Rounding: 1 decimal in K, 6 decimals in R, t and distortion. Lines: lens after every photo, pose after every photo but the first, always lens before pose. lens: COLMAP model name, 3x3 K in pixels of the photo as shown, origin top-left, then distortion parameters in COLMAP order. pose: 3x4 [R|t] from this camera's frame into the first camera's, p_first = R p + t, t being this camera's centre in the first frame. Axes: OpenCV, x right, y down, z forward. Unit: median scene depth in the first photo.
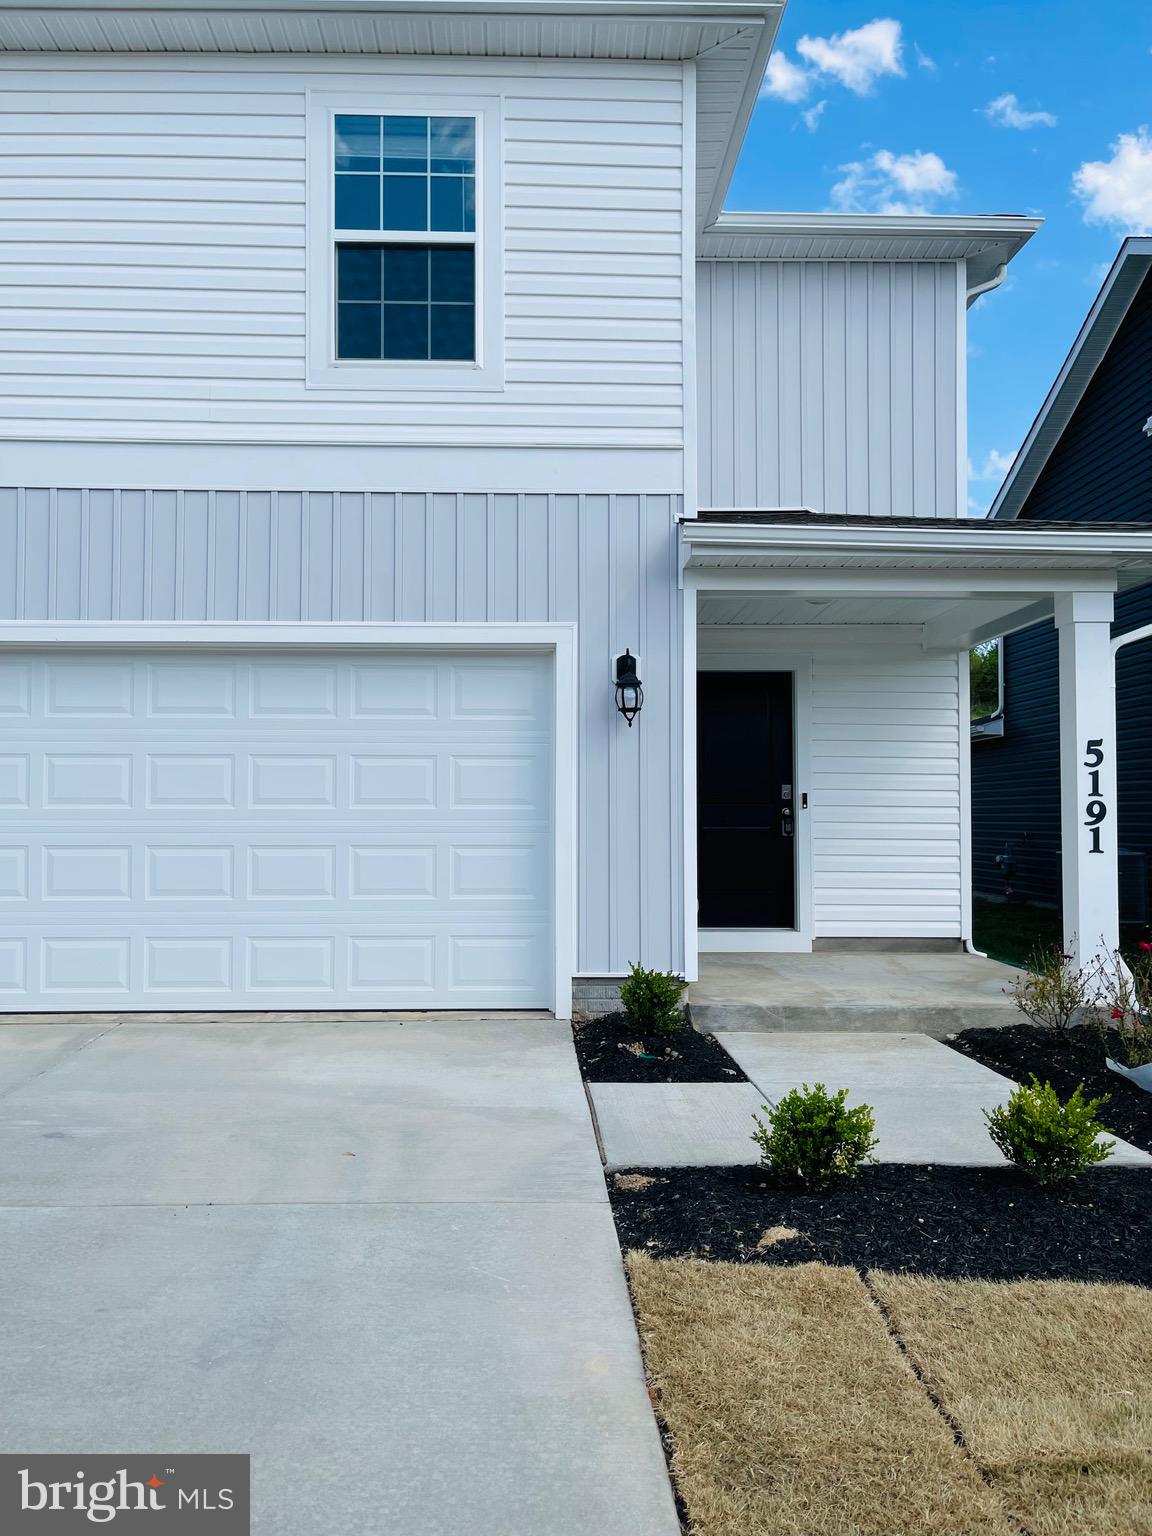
lens RADIAL K [[1149.2, 0, 557.8], [0, 1149.2, 782.8], [0, 0, 1]] dist [0.067529, -0.080941]
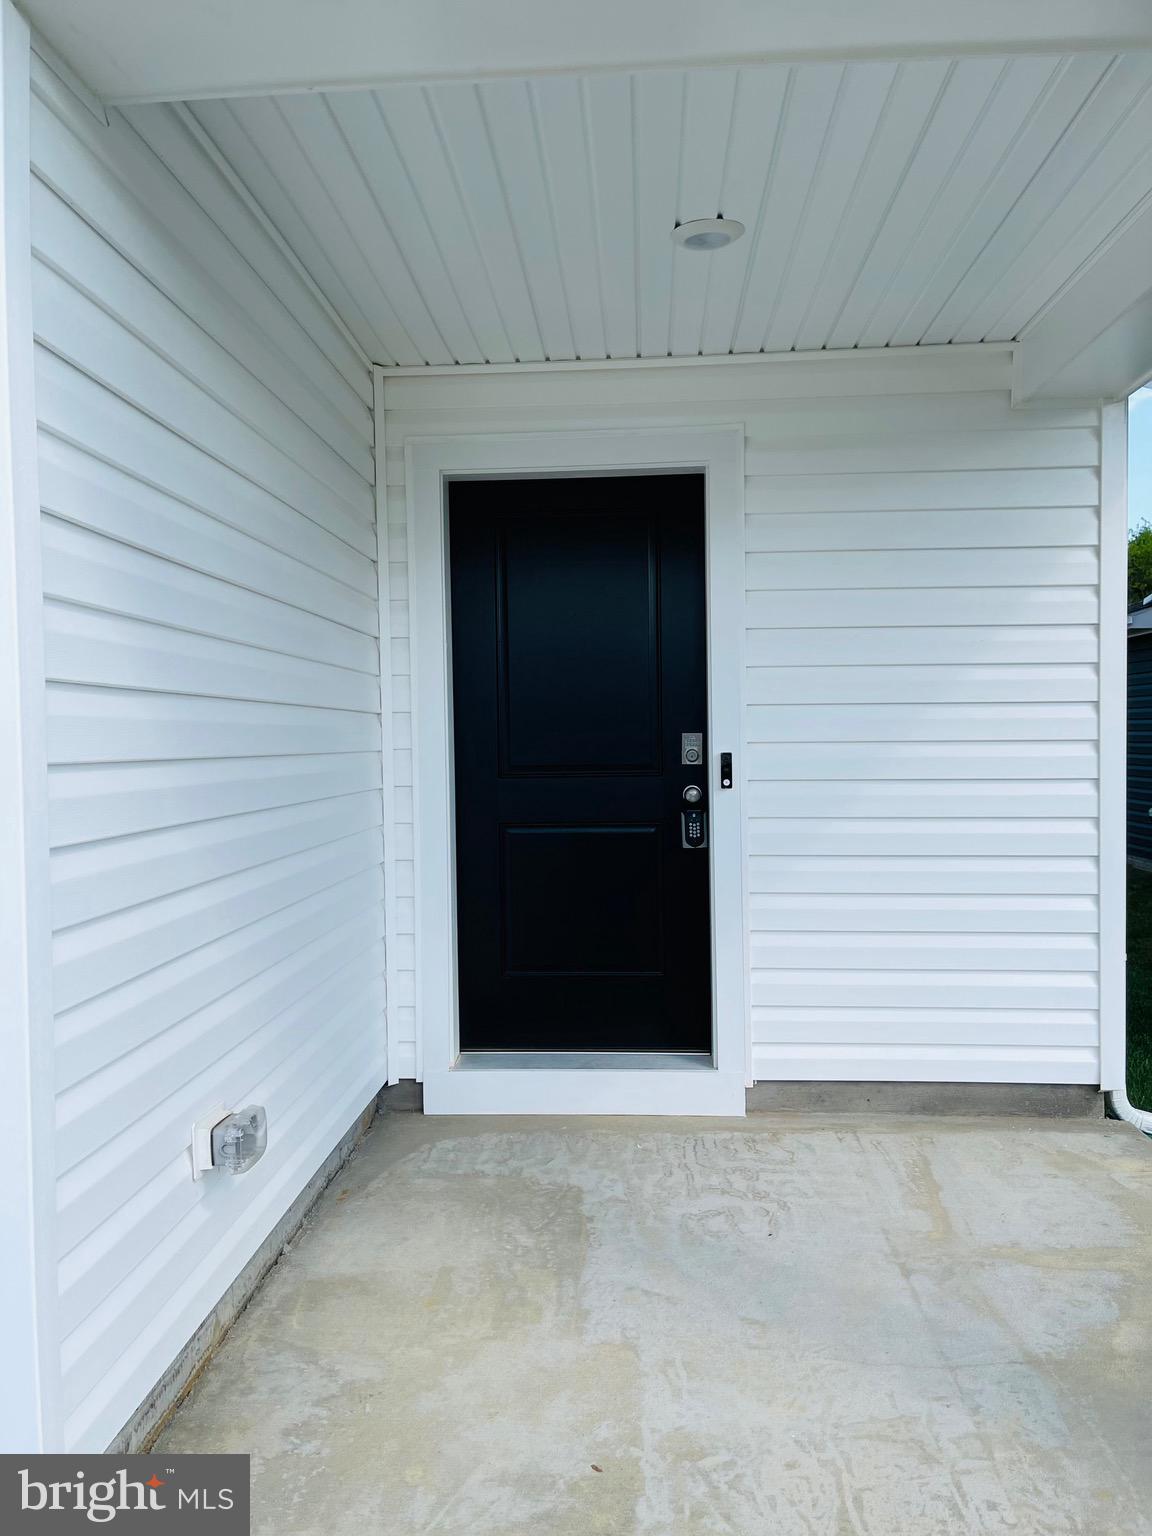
lens RADIAL K [[1149.2, 0, 577.0], [0, 1149.2, 768.1], [0, 0, 1]] dist [0.067529, -0.080941]
pose [[0.995187, -0.011317, -0.097336, 0.267214], [0.017223, 0.998047, 0.060044, -0.016157], [0.096467, -0.061432, 0.993439, 0.753754]]
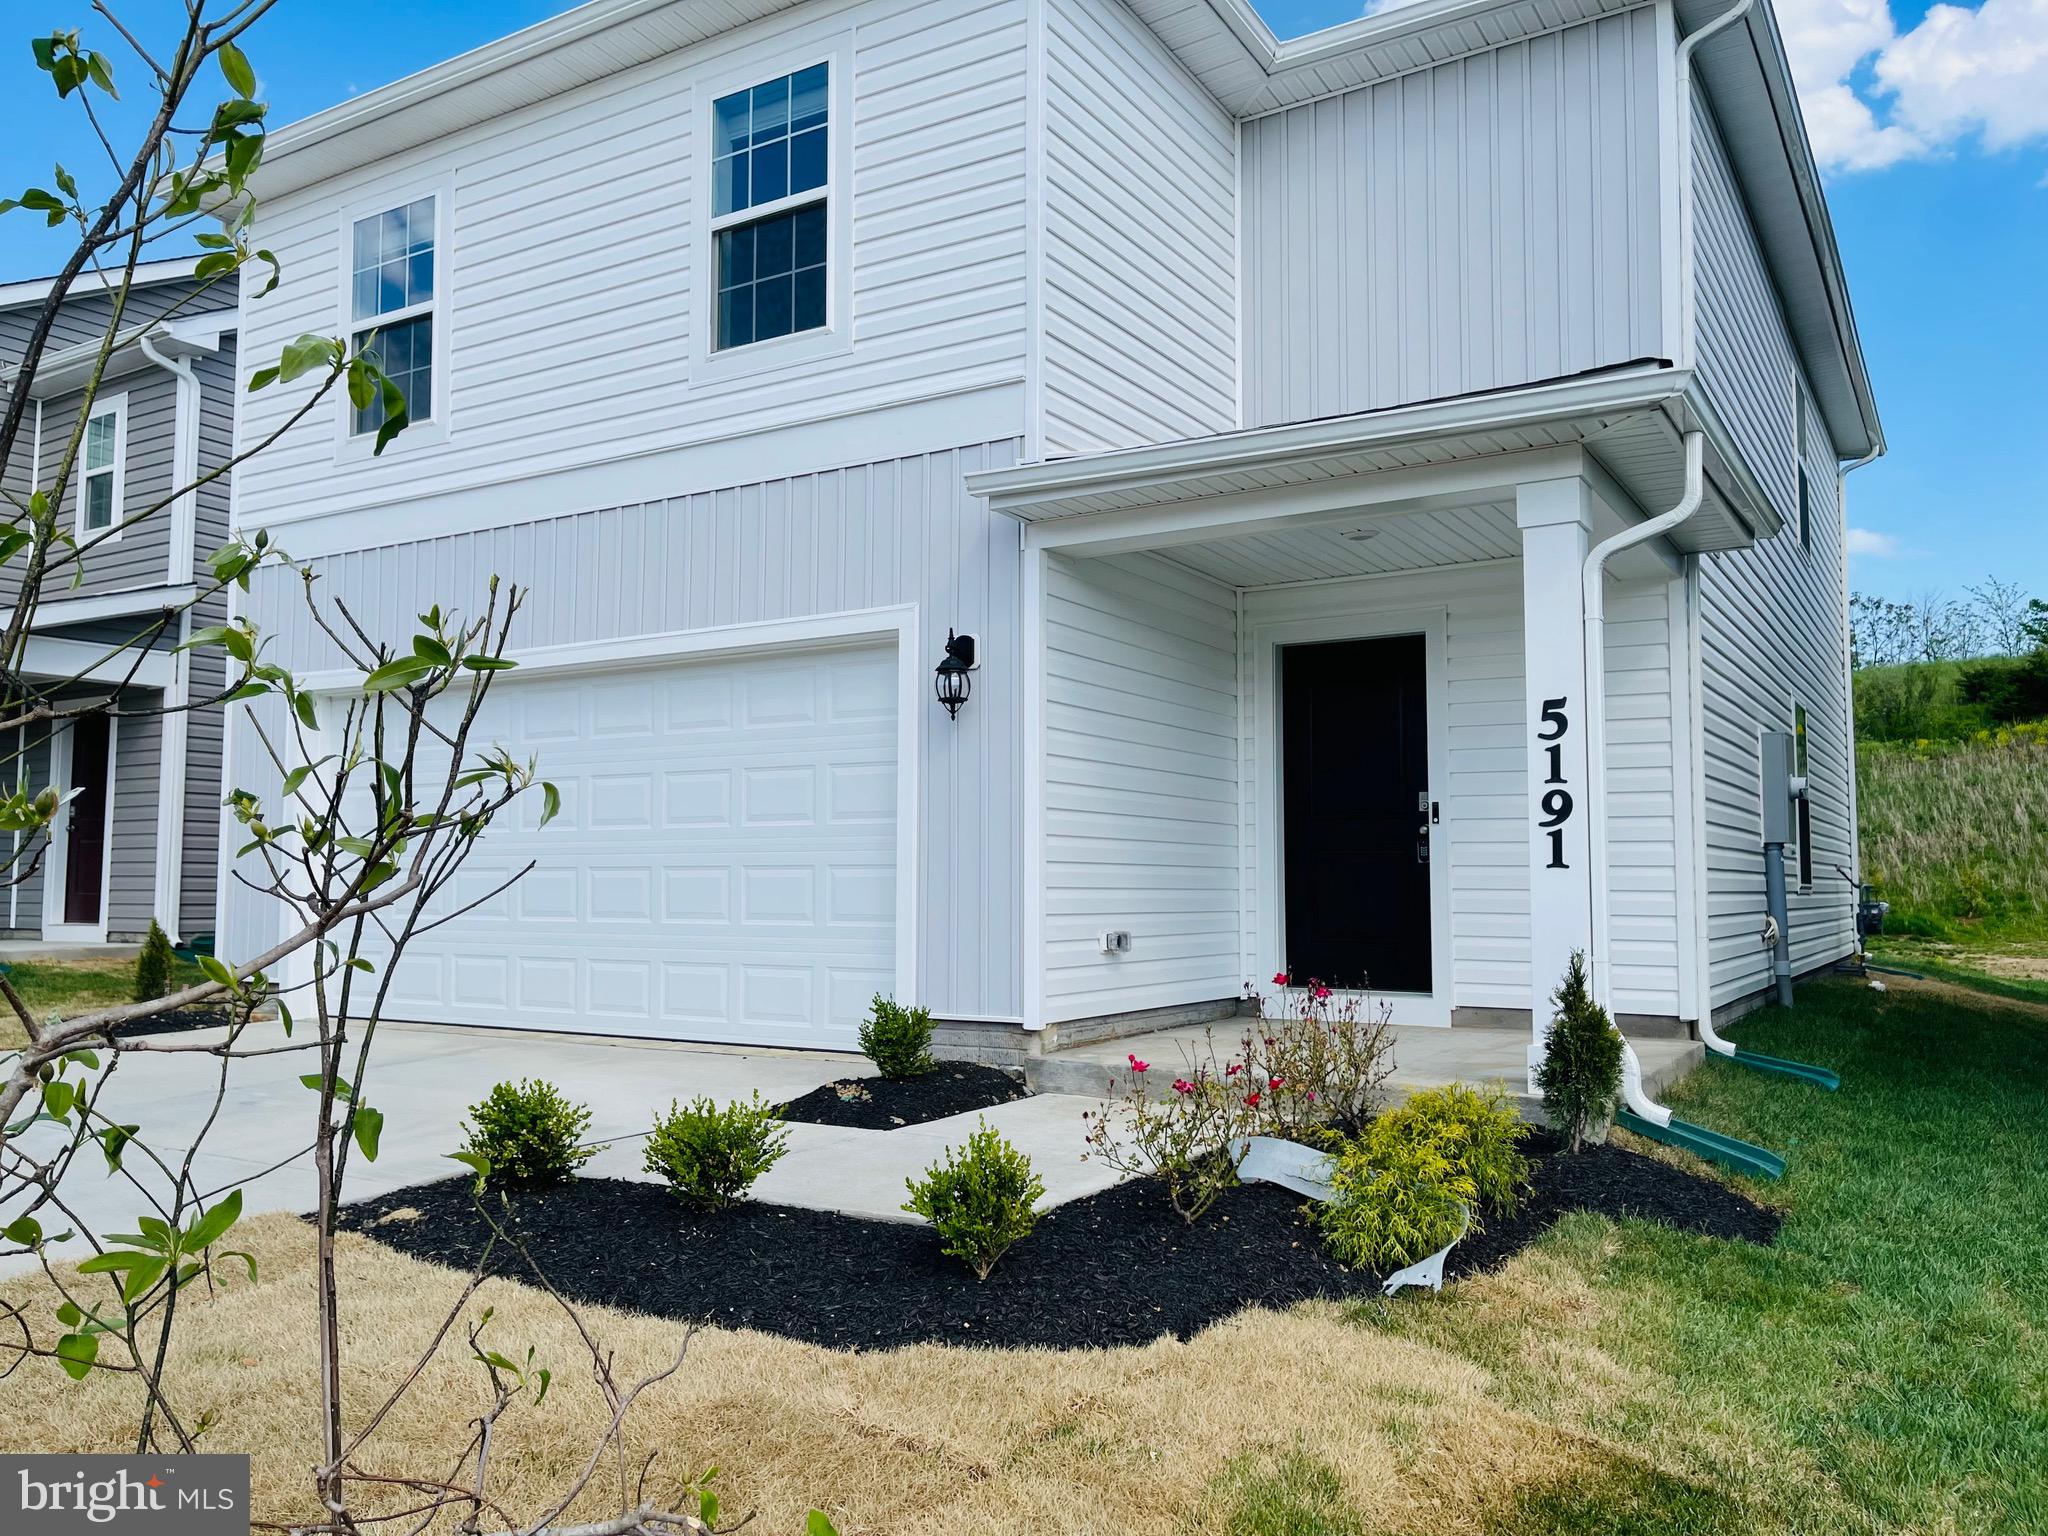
lens RADIAL K [[1532.2, 0, 1020.3], [0, 1532.2, 779.9], [0, 0, 1]] dist [0.067529, -0.080941]
pose [[0.836376, -0.037600, -0.546864, 0.692713], [0.016269, 0.998908, -0.043800, 0.043599], [0.547914, 0.027736, 0.836075, 0.088136]]
